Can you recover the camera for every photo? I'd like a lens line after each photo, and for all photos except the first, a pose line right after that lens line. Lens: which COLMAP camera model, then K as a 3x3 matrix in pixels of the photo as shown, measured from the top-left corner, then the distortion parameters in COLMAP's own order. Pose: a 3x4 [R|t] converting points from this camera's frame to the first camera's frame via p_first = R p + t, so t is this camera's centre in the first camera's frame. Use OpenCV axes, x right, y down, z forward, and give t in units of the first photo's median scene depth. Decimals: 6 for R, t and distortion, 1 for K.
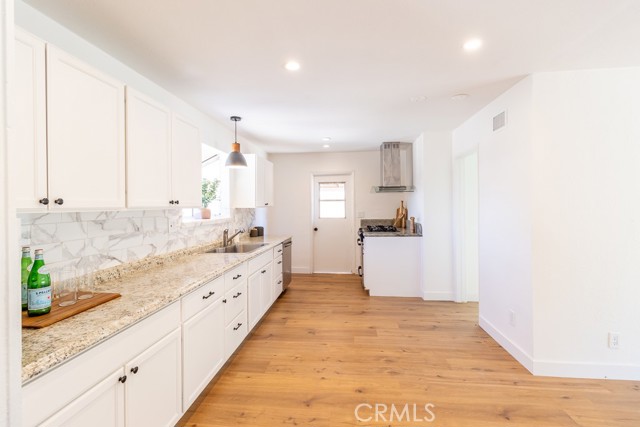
lens RADIAL K [[296.4, 0, 322.6], [0, 296.4, 208.2], [0, 0, 1]] dist [-0.000473, -0.000087]
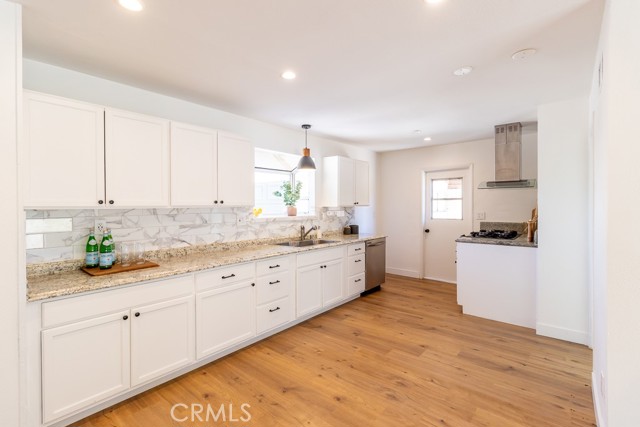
lens RADIAL K [[296.4, 0, 322.6], [0, 296.4, 208.2], [0, 0, 1]] dist [-0.000473, -0.000087]
pose [[0.826944, 0.010715, -0.562182, 0.423813], [-0.008408, 0.999942, 0.006692, -0.003785], [0.562222, -0.000807, 0.826986, 0.124163]]
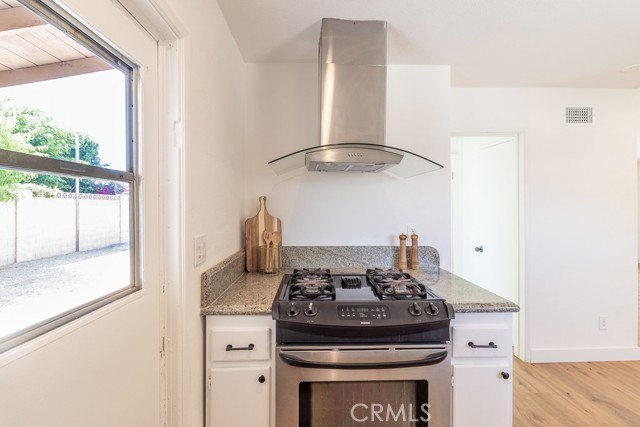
lens RADIAL K [[296.4, 0, 322.6], [0, 296.4, 208.2], [0, 0, 1]] dist [-0.000473, -0.000087]
pose [[-0.128176, 0.002420, 0.991749, -0.184110], [0.011550, 0.999933, -0.000948, -0.018647], [-0.991684, 0.011333, -0.128195, 1.742656]]
